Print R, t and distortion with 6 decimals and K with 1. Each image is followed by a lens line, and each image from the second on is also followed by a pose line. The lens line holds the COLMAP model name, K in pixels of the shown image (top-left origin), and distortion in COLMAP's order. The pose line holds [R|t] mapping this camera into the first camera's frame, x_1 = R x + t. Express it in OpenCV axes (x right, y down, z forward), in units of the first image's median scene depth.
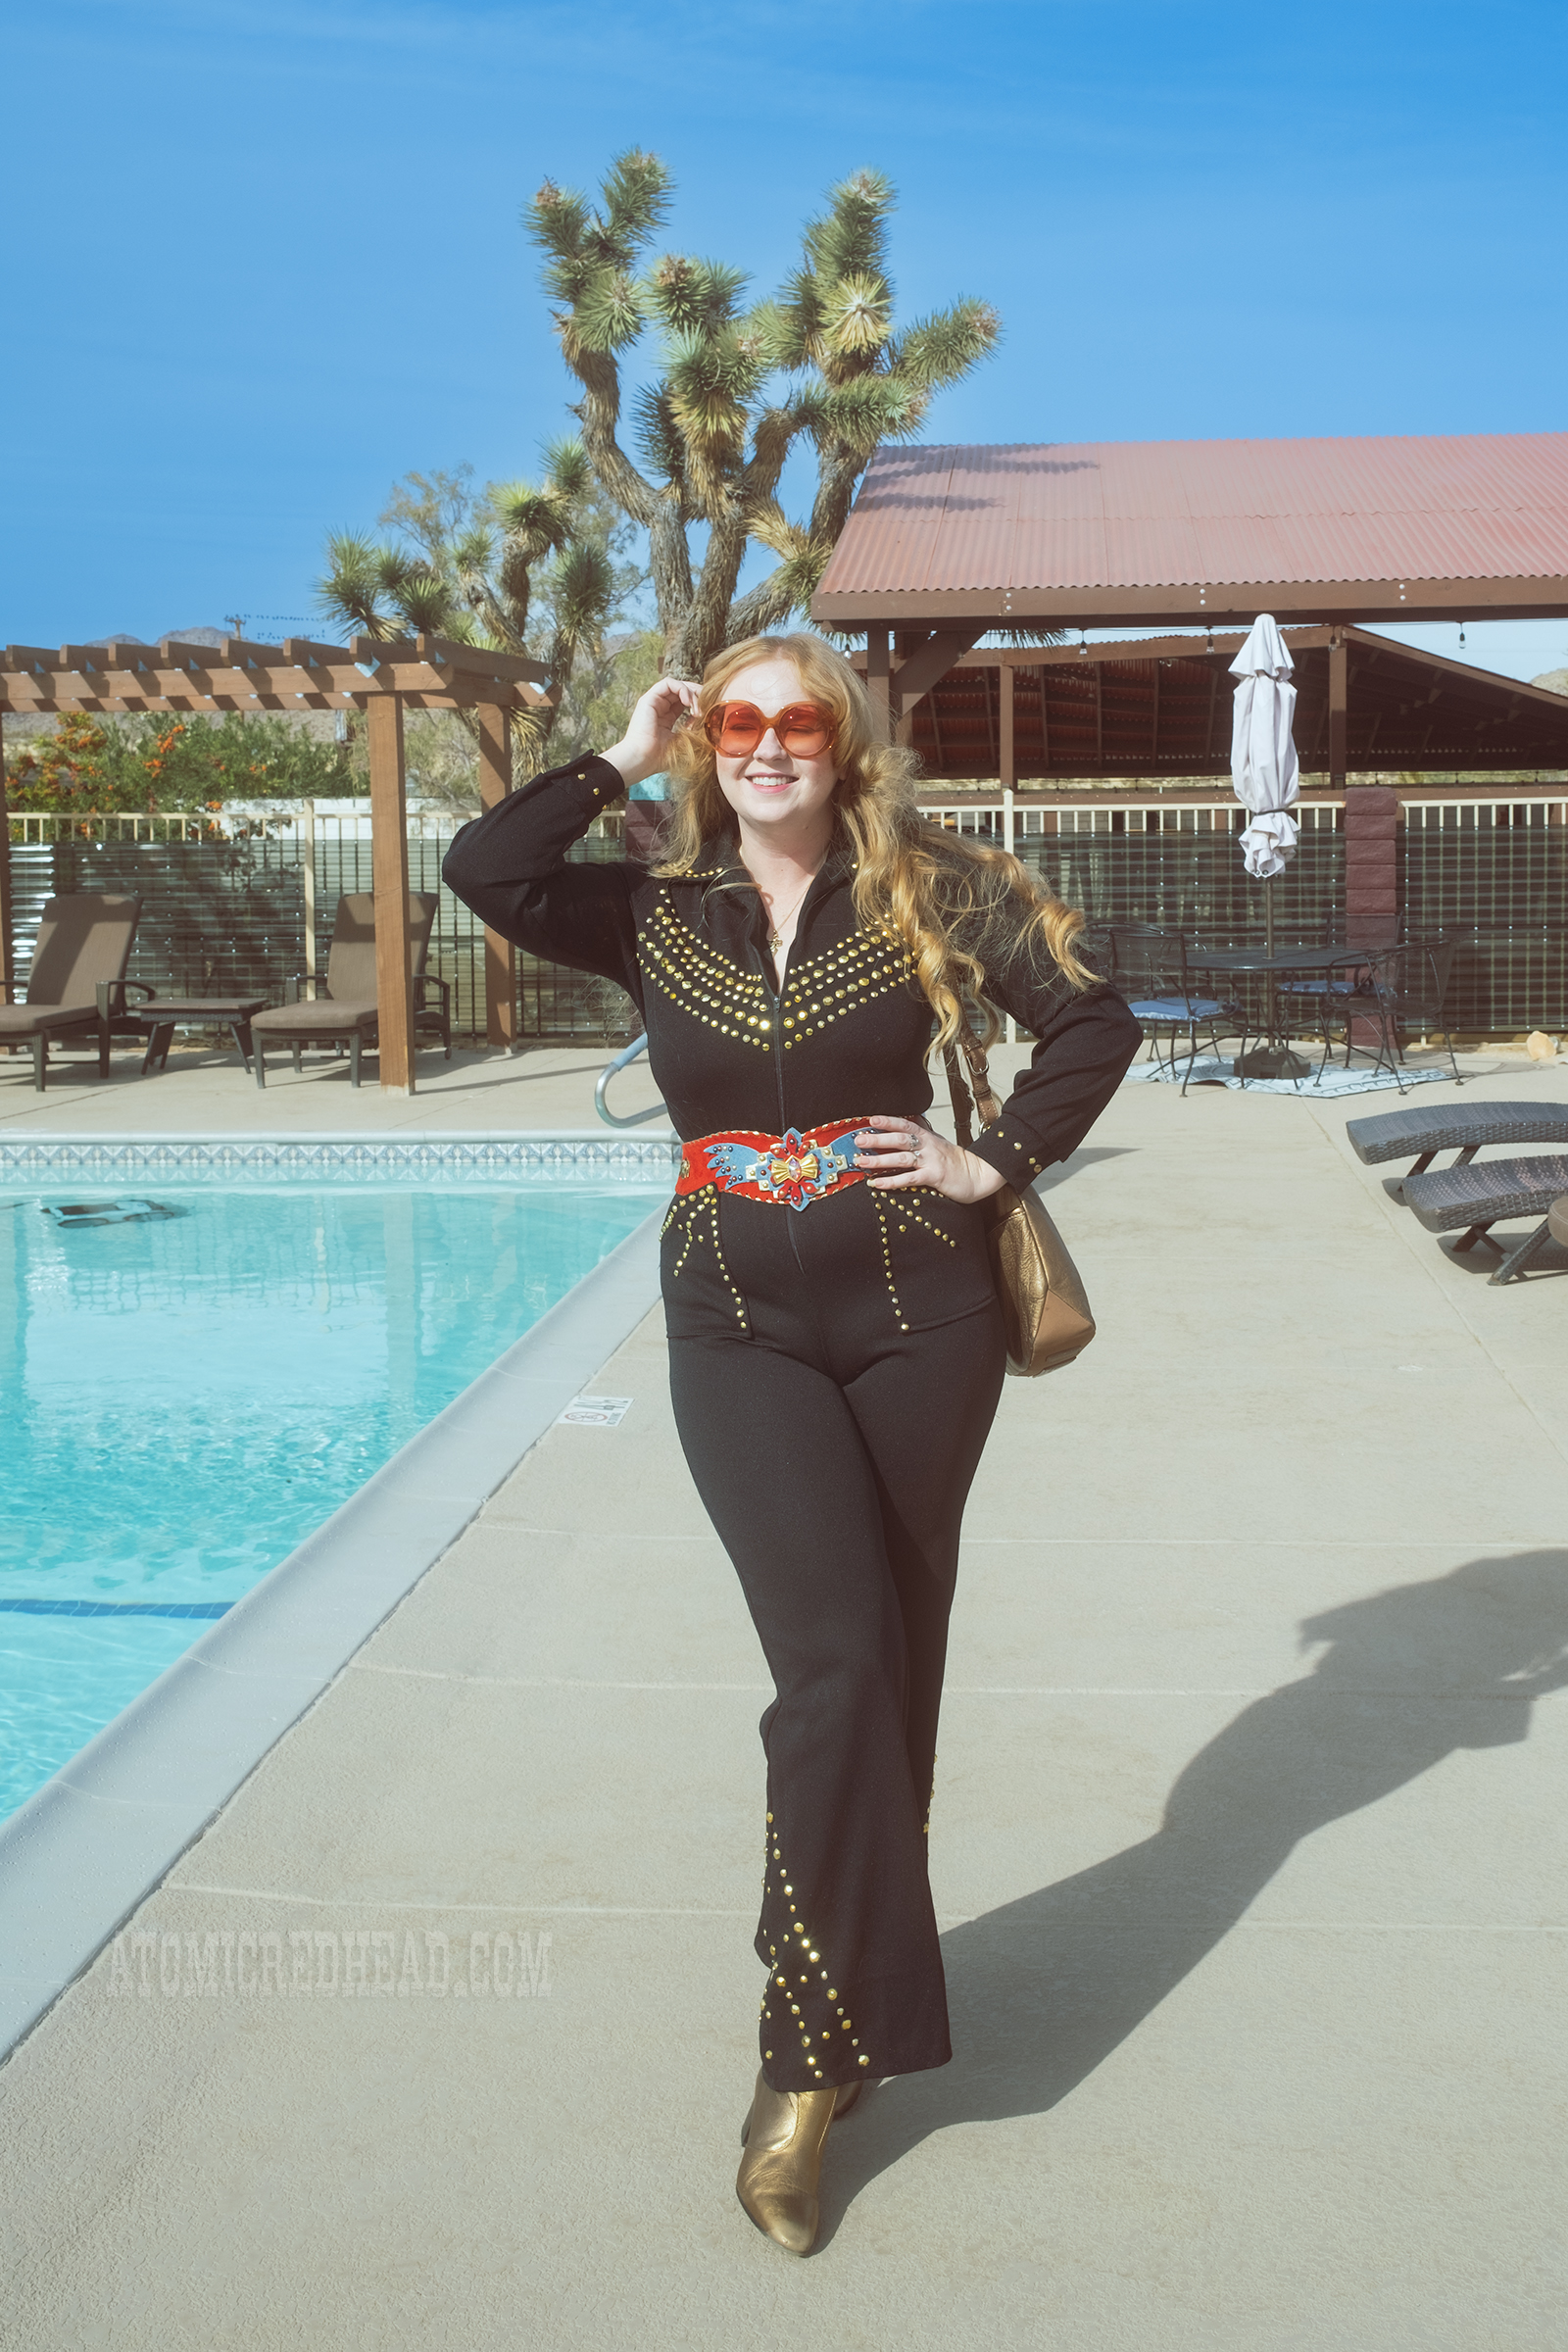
lens RADIAL K [[2645.5, 0, 858.5], [0, 2645.5, 1045.0], [0, 0, 1]] dist [-0.037660, 0.000000]
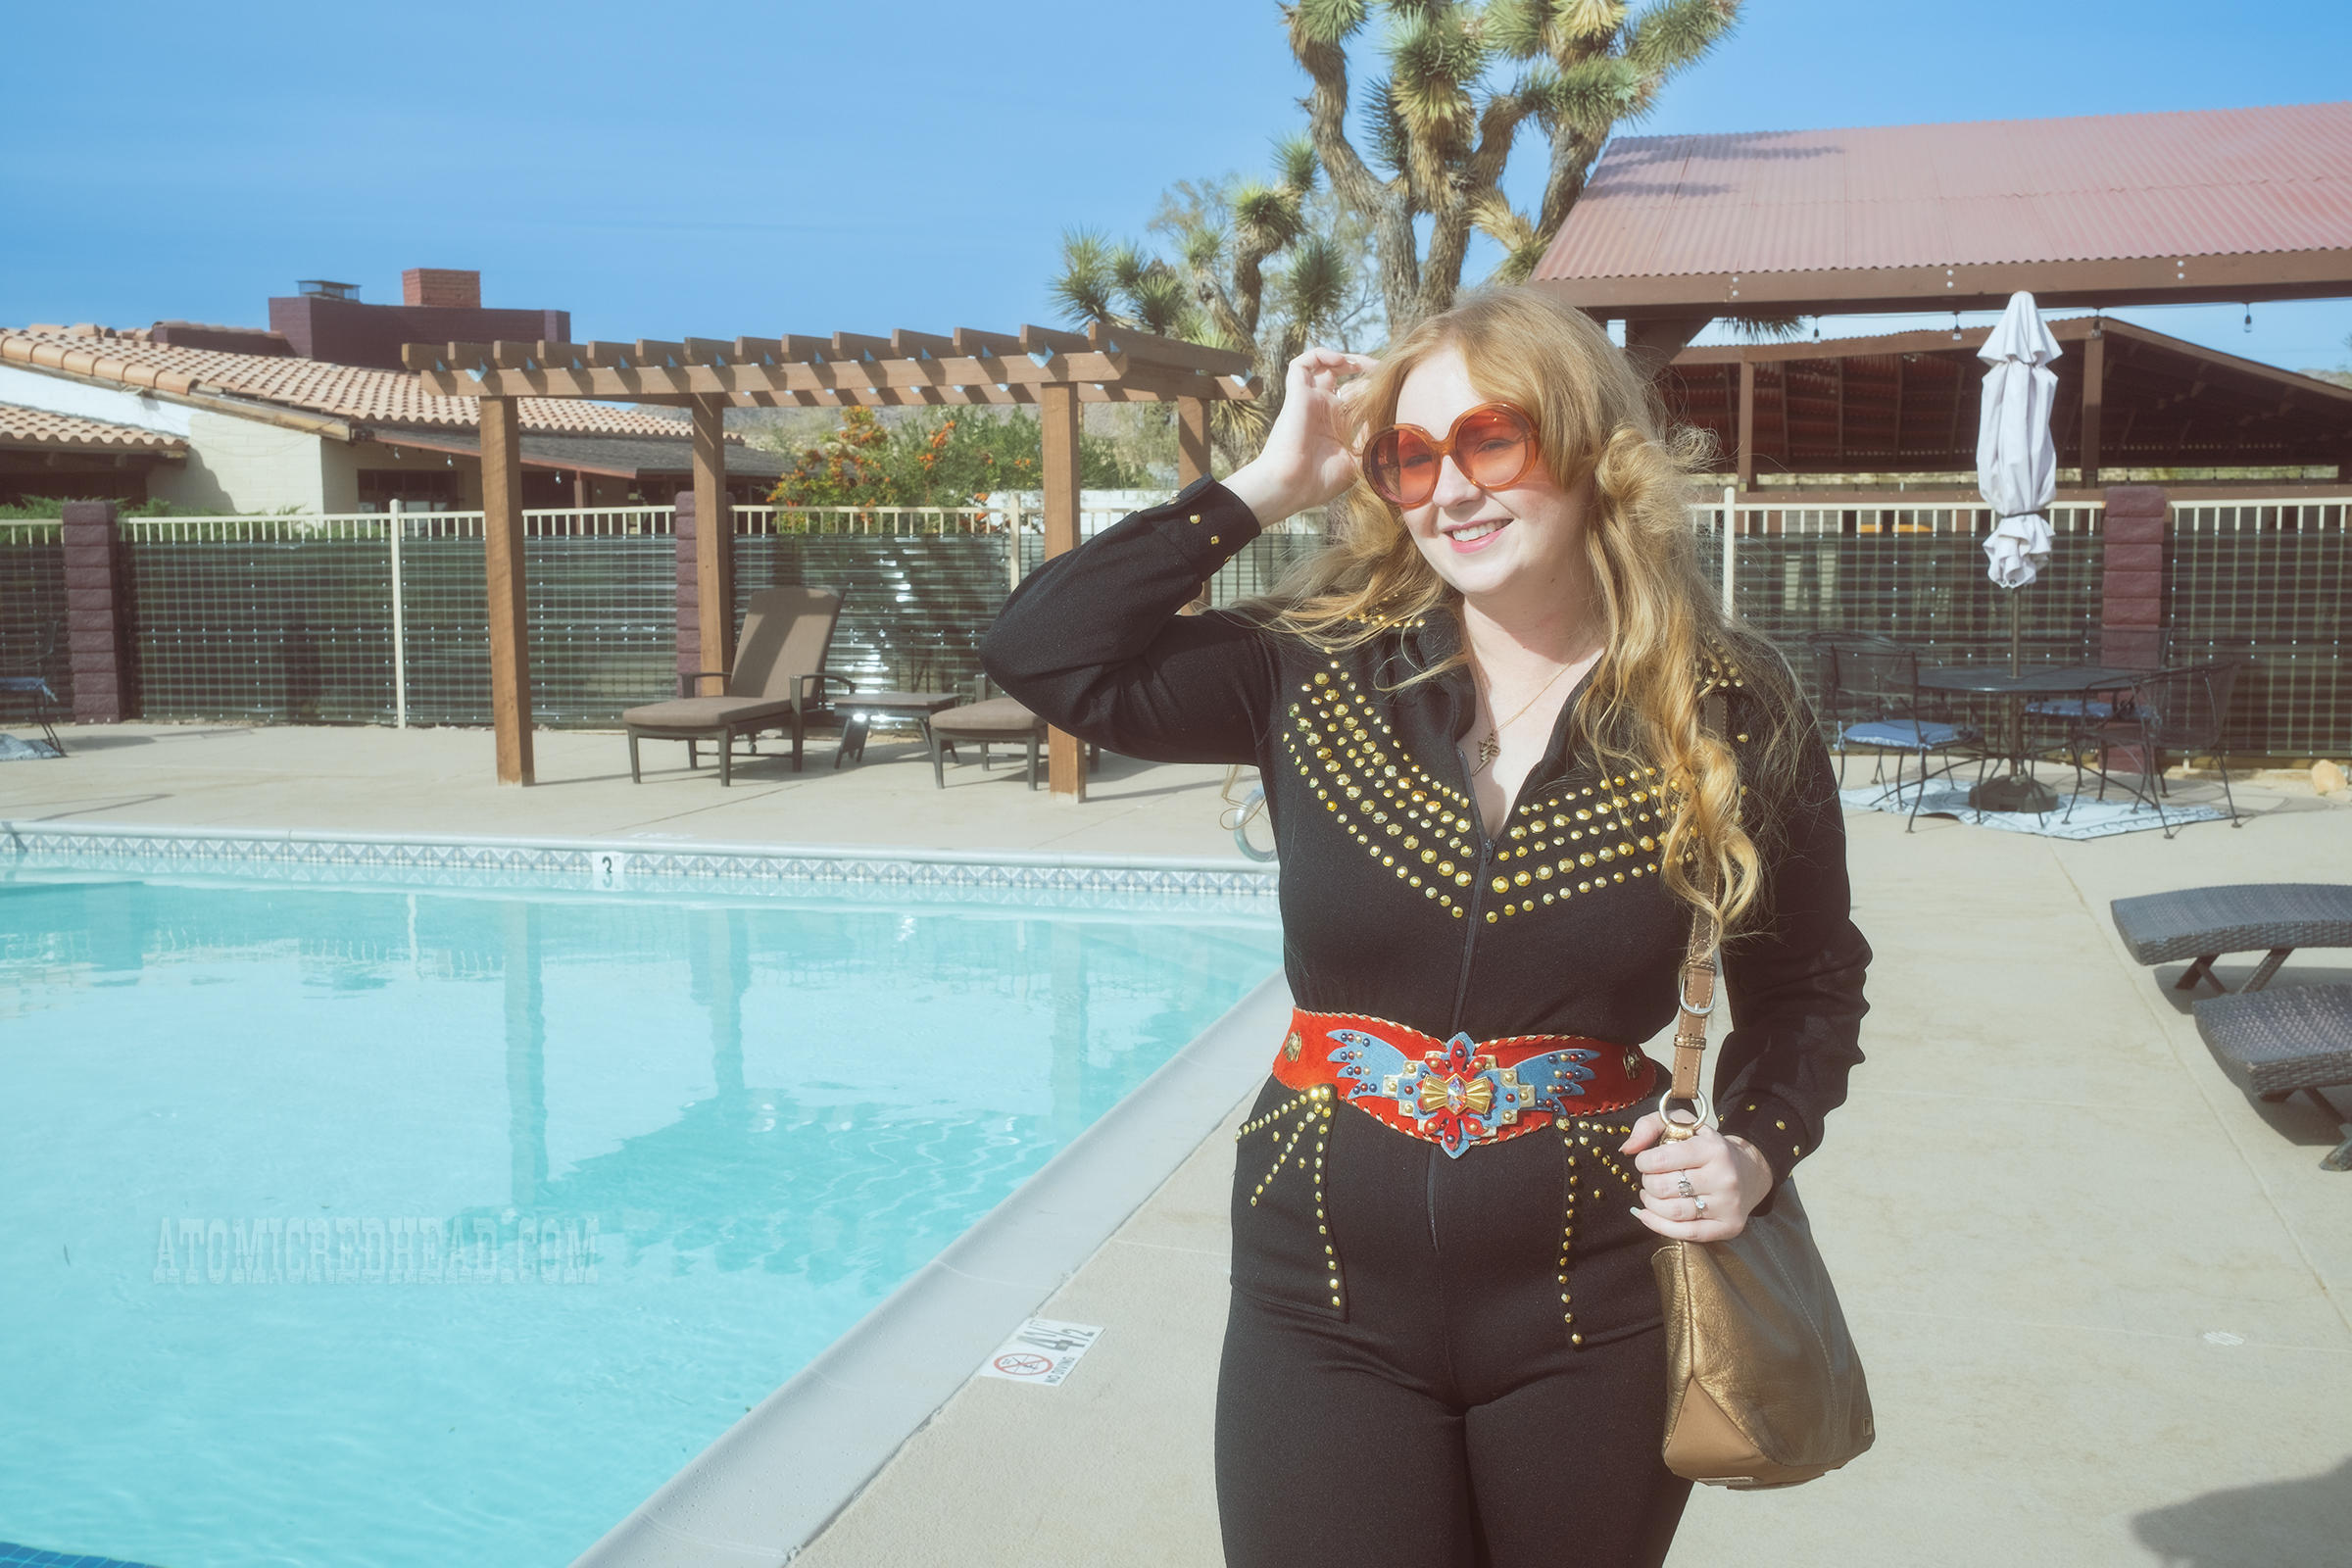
lens RADIAL K [[2320.1, 0, 1176.8], [0, 2320.1, 780.4], [0, 0, 1]] dist [-0.012494, 0.000000]
pose [[0.982117, 0.026843, -0.186346, 0.019648], [-0.020849, 0.999203, 0.034053, -0.015760], [0.187111, -0.029559, 0.981894, 0.144681]]
